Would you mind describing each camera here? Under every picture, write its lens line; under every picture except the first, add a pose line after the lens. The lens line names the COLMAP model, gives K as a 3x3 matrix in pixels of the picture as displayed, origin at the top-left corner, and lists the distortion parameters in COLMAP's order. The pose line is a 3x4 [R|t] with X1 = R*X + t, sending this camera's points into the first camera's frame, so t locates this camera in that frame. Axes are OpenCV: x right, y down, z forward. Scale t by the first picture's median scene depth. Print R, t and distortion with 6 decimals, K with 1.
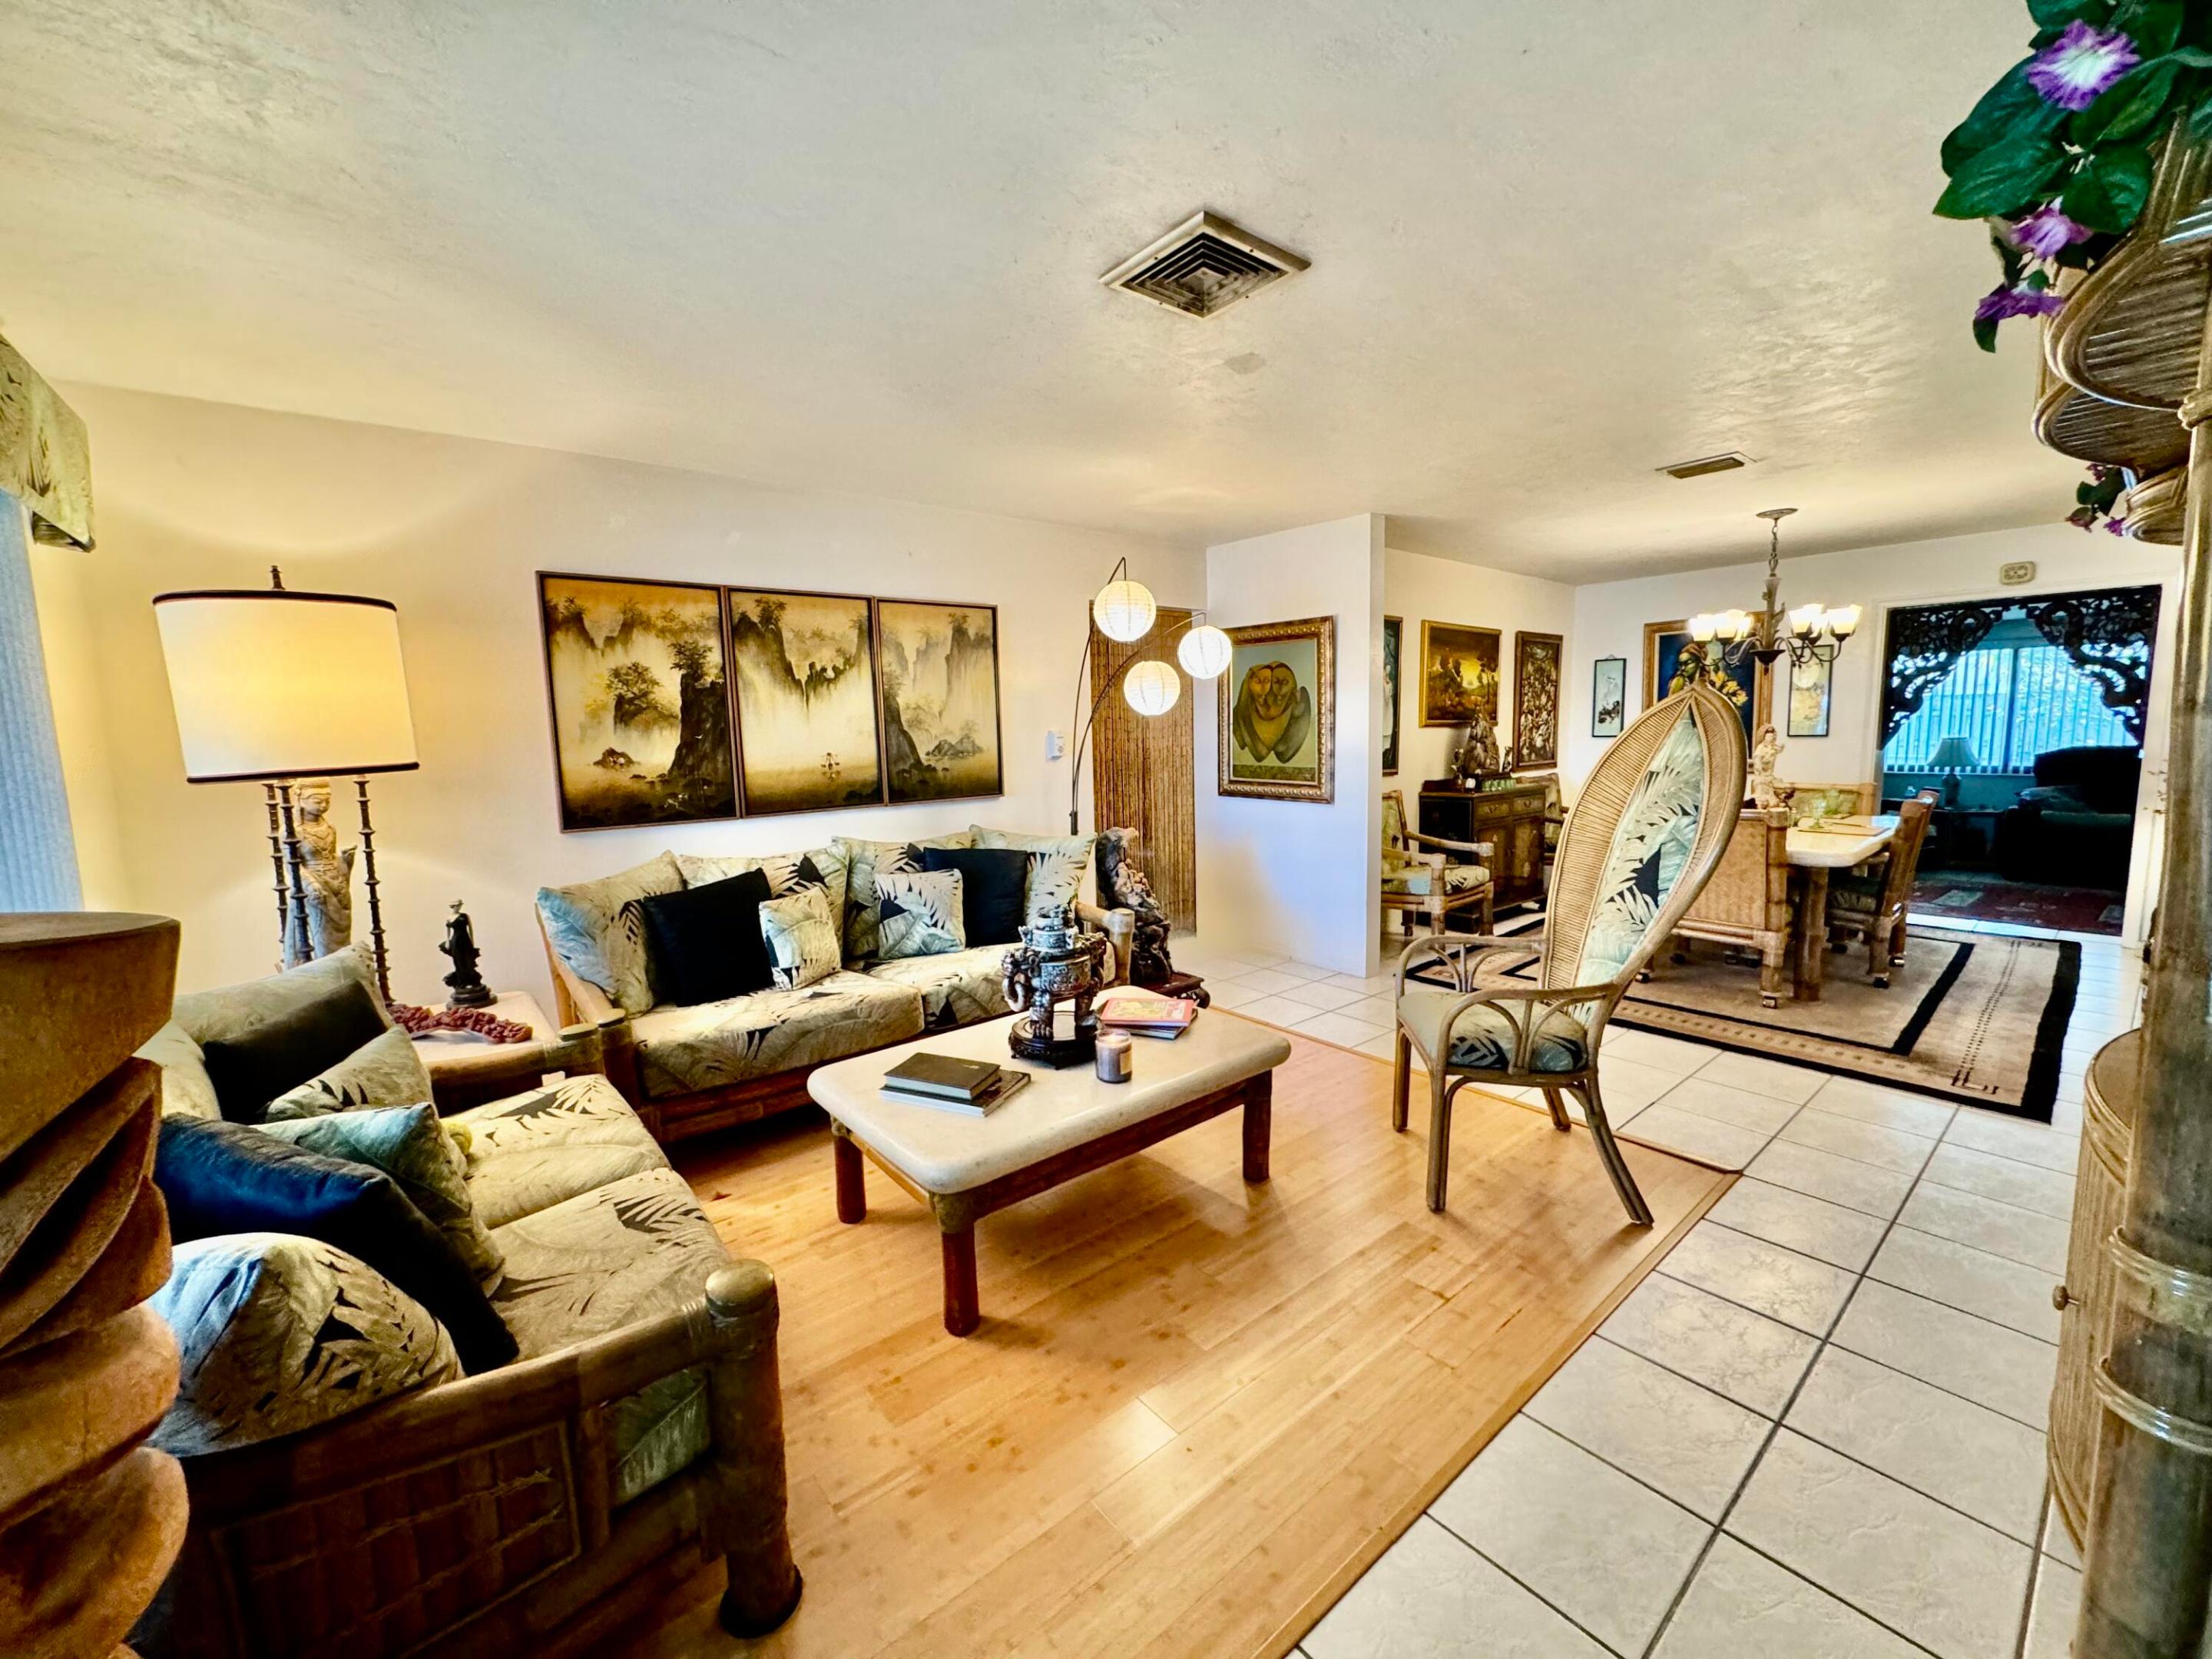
lens RADIAL K [[882.8, 0, 1104.9], [0, 882.8, 830.5], [0, 0, 1]] dist [-0.002226, -0.000200]
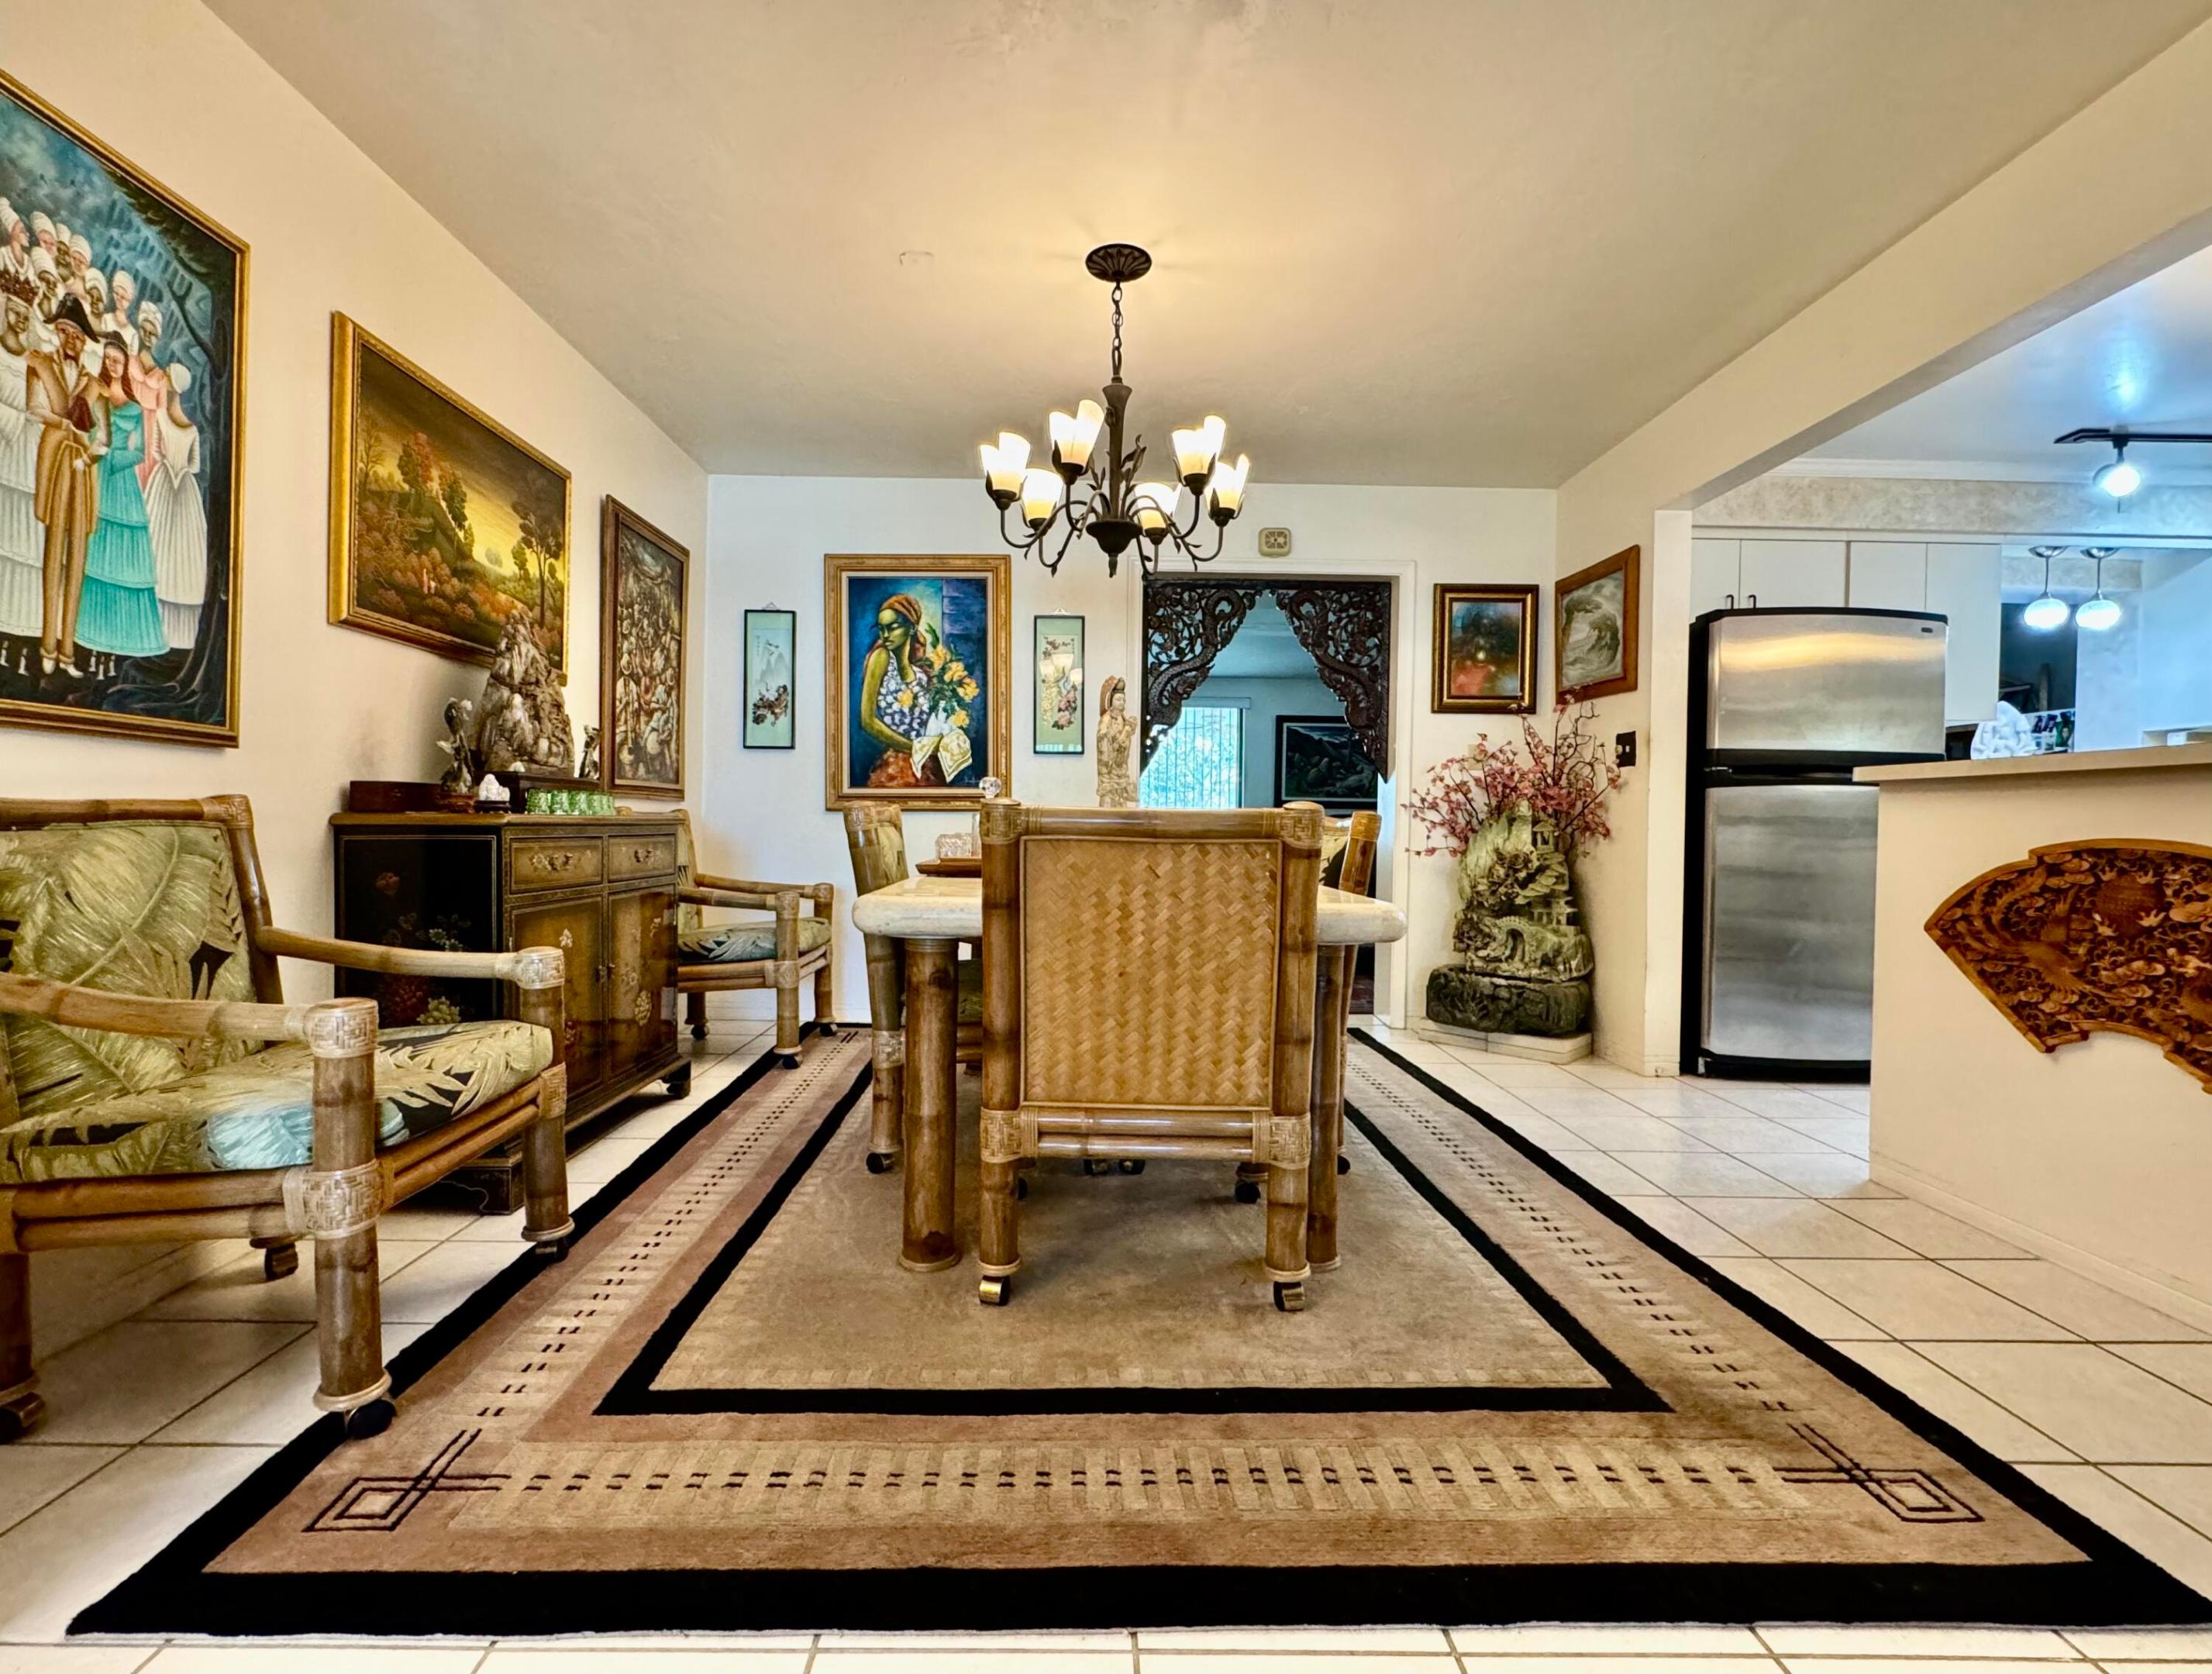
lens RADIAL K [[1029.4, 0, 1101.4], [0, 1029.4, 833.5], [0, 0, 1]] dist [0.001713, 0.000029]
pose [[0.622418, 0.022476, 0.782362, 0.231468], [0.061988, 0.995032, -0.077901, 0.012851], [-0.780227, 0.096984, 0.617933, 0.527415]]
